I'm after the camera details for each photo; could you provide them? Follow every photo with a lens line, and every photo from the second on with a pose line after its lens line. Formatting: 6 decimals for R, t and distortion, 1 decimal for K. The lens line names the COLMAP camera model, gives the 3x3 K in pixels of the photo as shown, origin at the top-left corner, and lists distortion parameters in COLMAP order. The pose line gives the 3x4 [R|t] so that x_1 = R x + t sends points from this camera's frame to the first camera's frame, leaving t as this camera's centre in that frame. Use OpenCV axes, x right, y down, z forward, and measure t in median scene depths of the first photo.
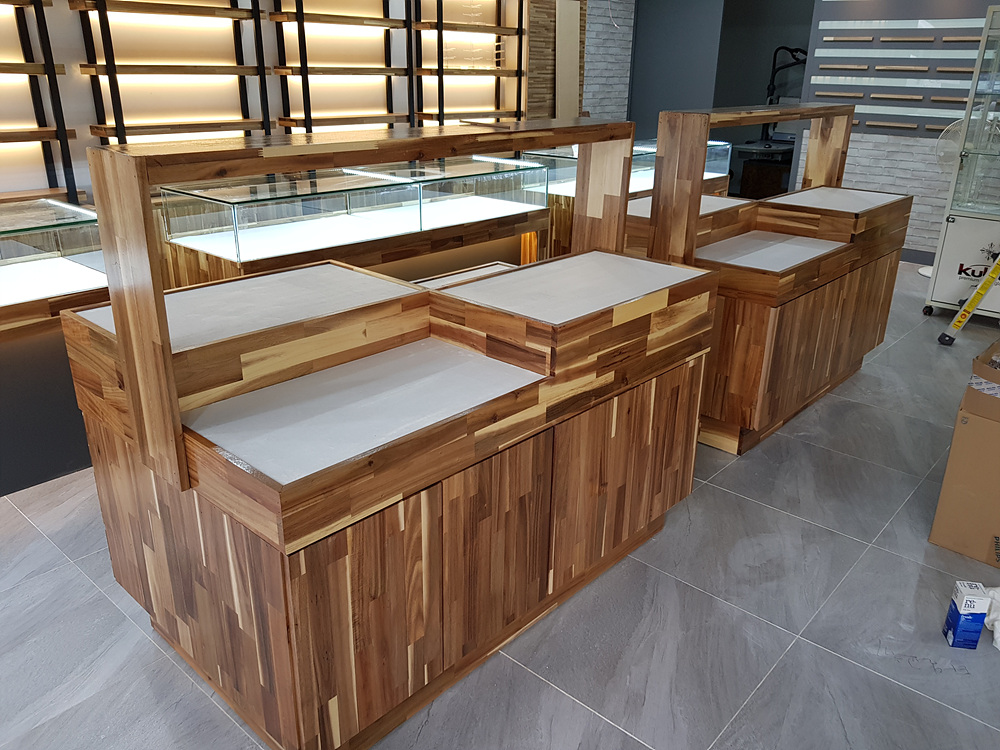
lens RADIAL K [[780.7, 0, 494.8], [0, 780.7, 373.3], [0, 0, 1]] dist [0.092445, -0.158502]
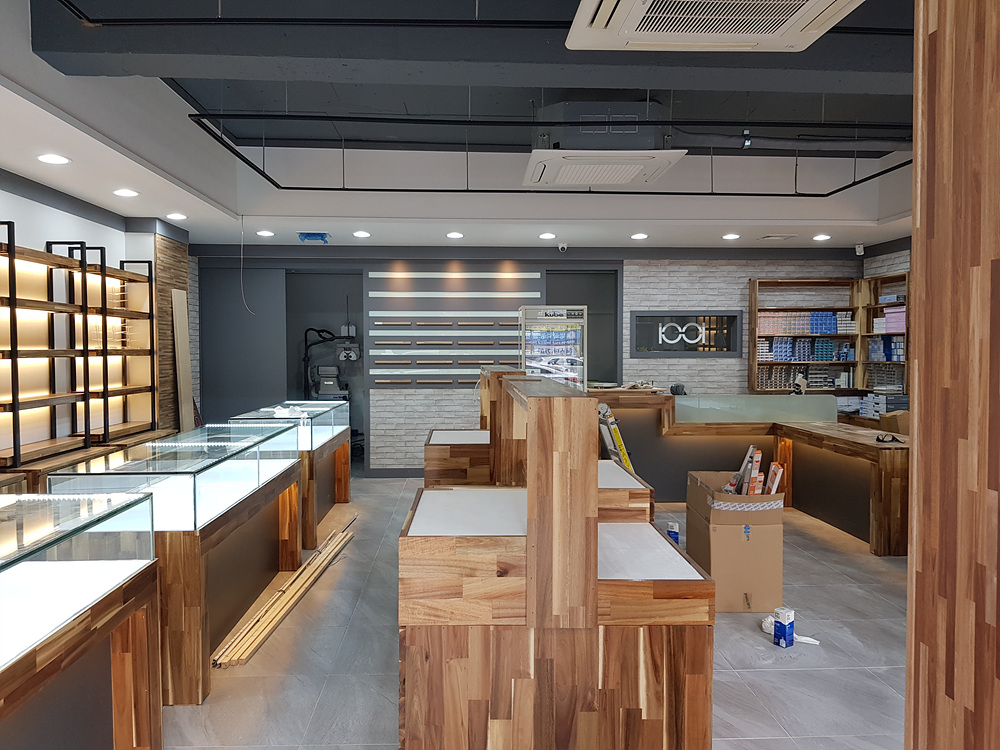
lens RADIAL K [[780.7, 0, 494.8], [0, 780.7, 373.3], [0, 0, 1]] dist [0.092445, -0.158502]
pose [[0.715023, -0.042632, 0.697799, -0.412515], [0.267861, 0.938673, -0.217125, -0.005793], [-0.645749, 0.342163, 0.682593, 0.002579]]
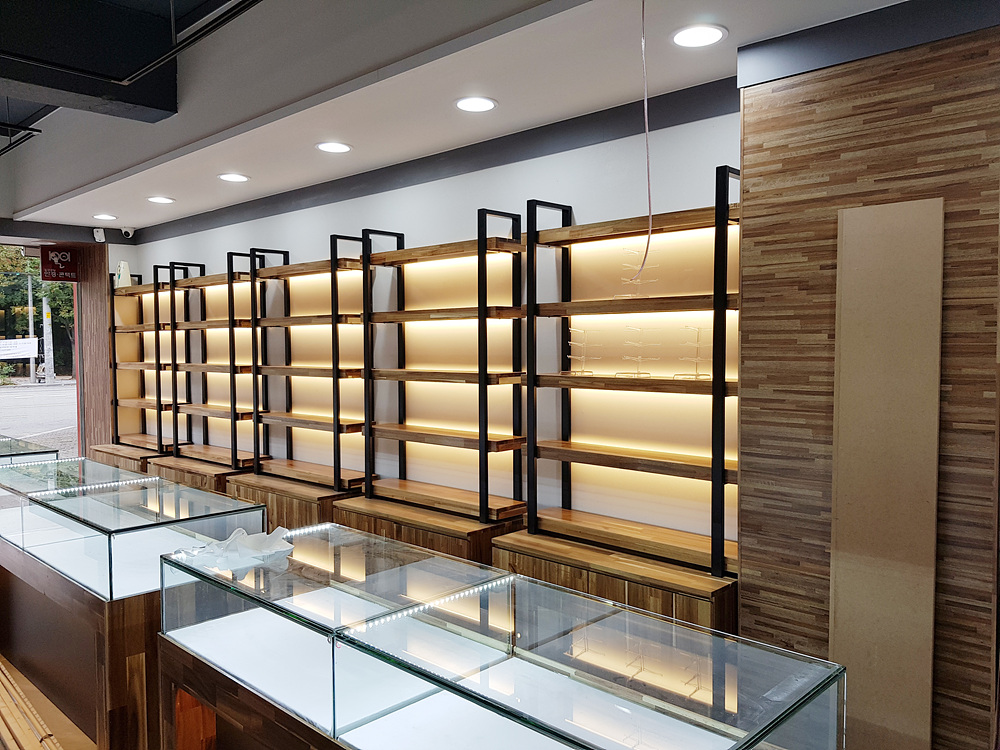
lens RADIAL K [[794.3, 0, 495.9], [0, 794.3, 381.8], [0, 0, 1]] dist [0.078150, -0.161582]
pose [[-0.042319, 0.001329, -0.999103, 0.511229], [-0.388444, 0.921303, 0.017679, -0.370301], [0.920500, 0.388844, -0.038473, 0.971818]]
